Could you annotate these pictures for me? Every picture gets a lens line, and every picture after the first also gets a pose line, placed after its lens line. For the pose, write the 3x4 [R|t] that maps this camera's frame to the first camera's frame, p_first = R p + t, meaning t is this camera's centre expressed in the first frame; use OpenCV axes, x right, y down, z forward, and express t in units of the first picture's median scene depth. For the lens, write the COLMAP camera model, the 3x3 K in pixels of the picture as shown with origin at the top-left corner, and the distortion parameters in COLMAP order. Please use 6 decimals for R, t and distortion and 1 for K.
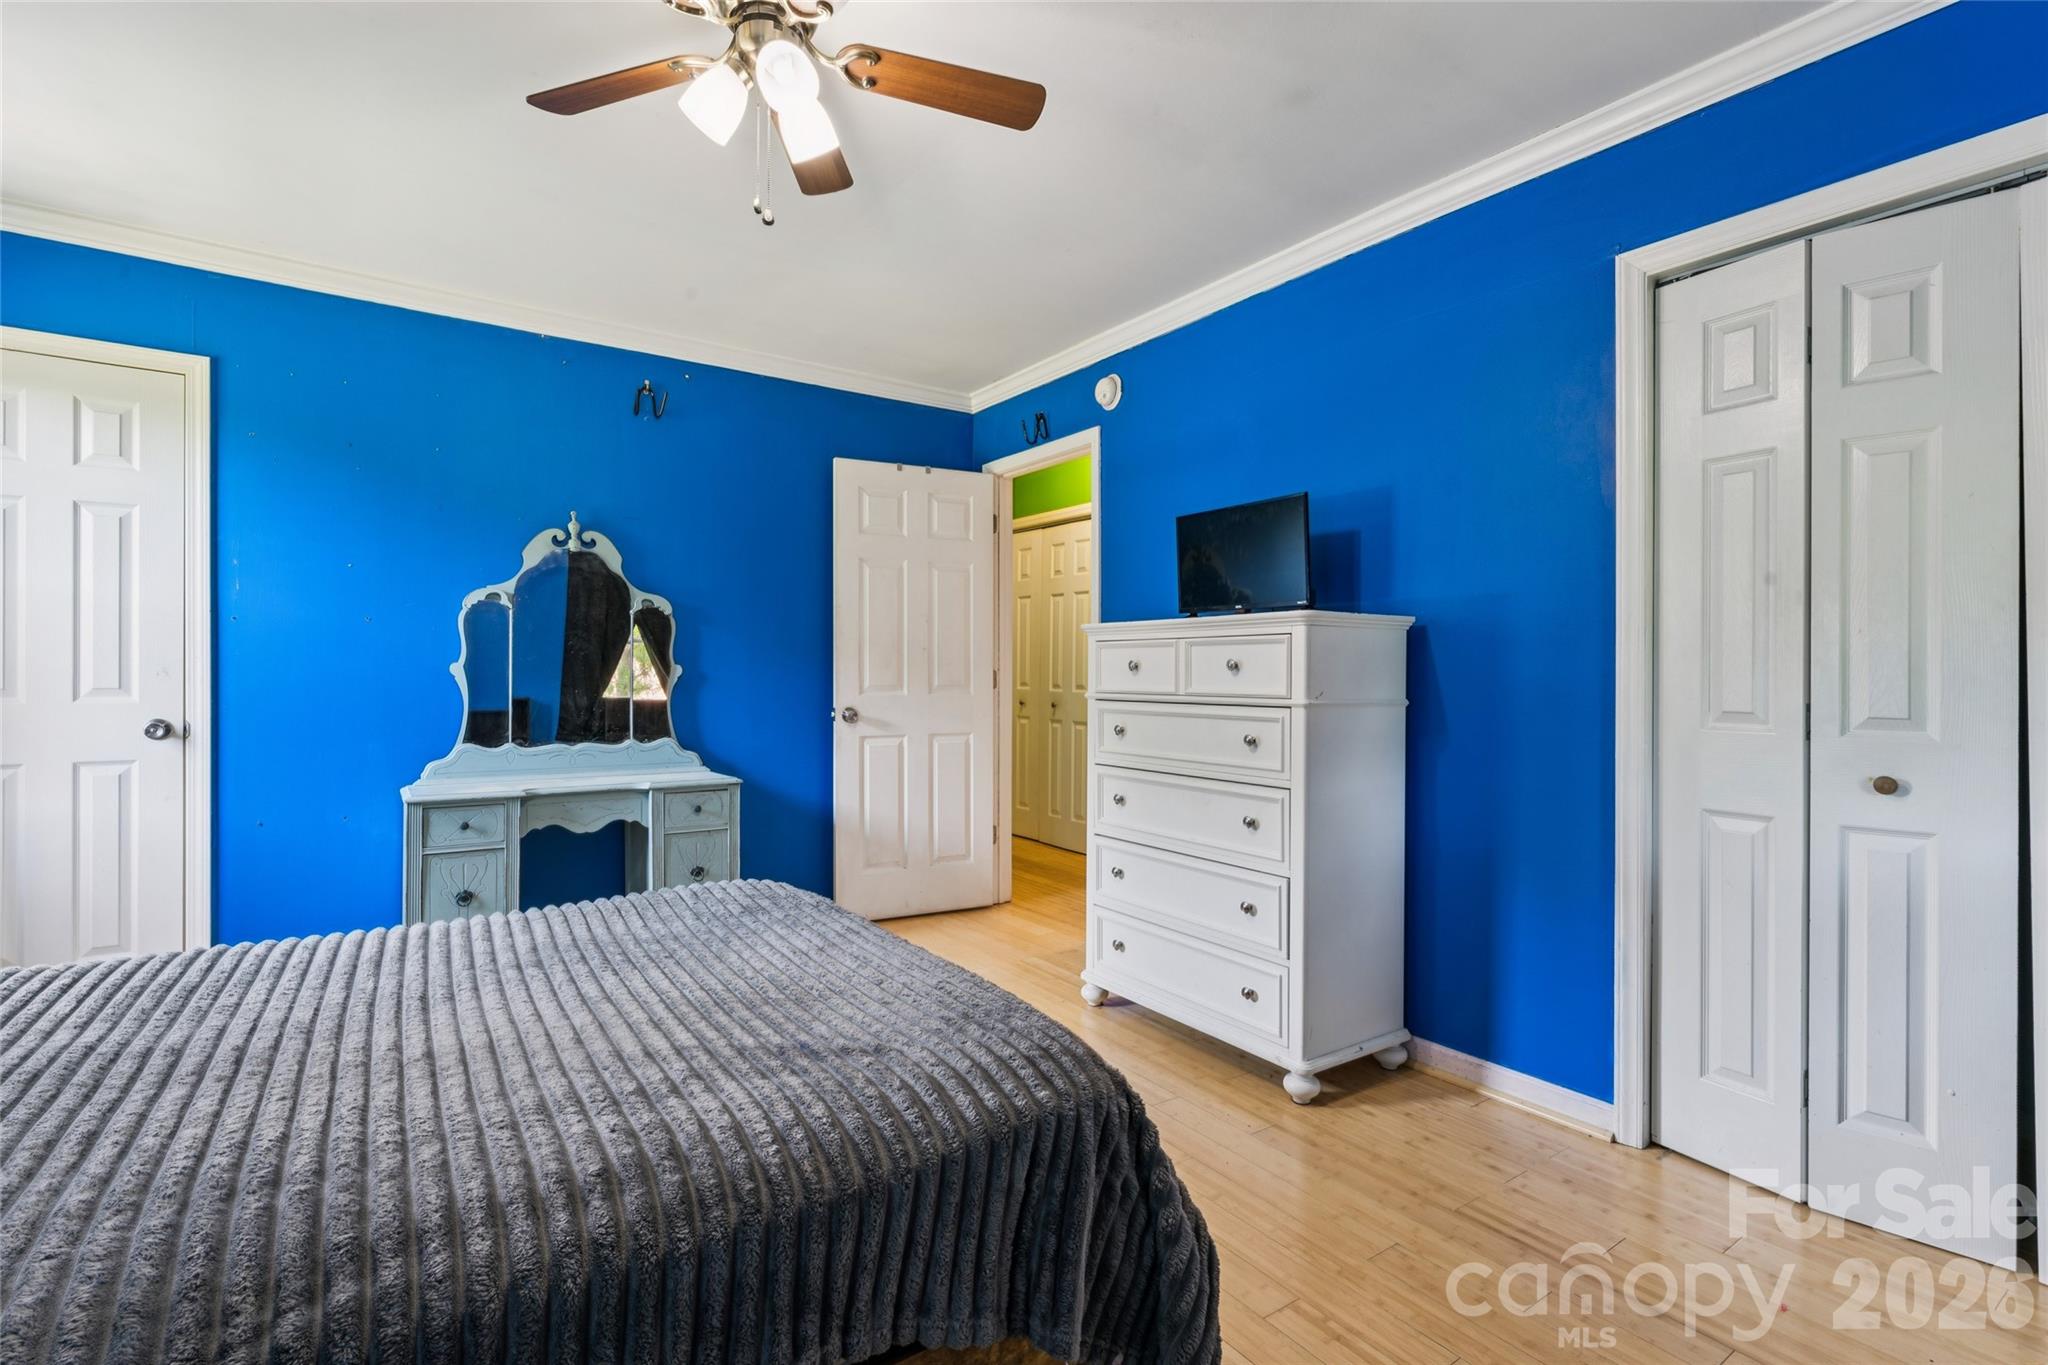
lens RADIAL K [[963.4, 0, 1008.7], [0, 963.4, 677.0], [0, 0, 1]] dist [-0.000071, 0.000273]
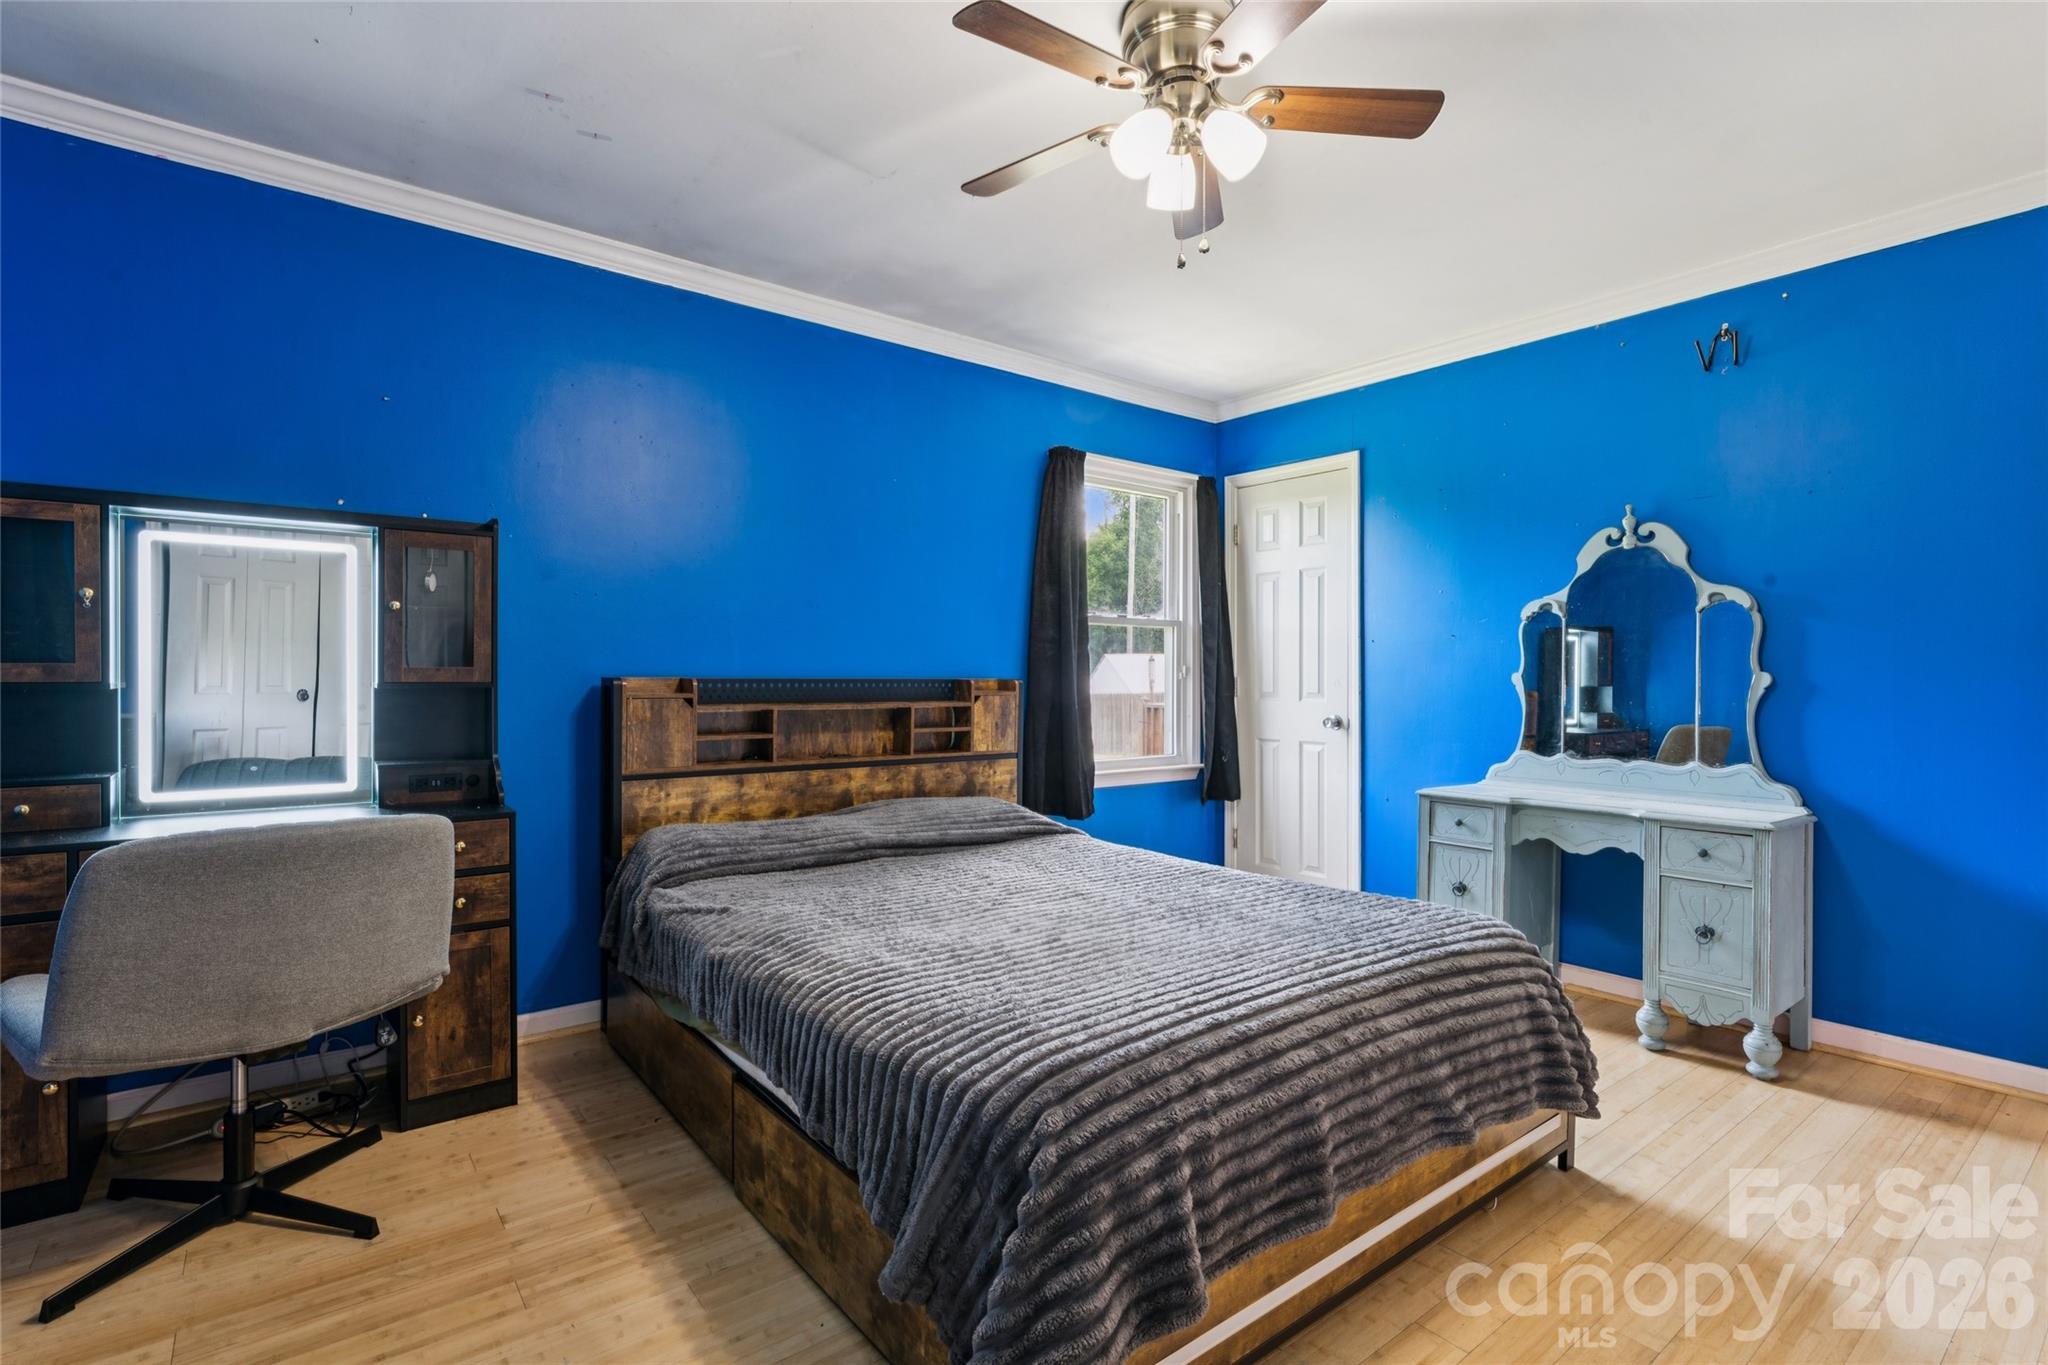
lens RADIAL K [[963.4, 0, 1013.9], [0, 963.4, 685.0], [0, 0, 1]] dist [-0.000071, 0.000273]
pose [[0.061981, 0.003550, -0.998071, 0.437622], [-0.000171, 0.999994, 0.003547, -0.005122], [0.998077, -0.000049, 0.061981, 0.377422]]
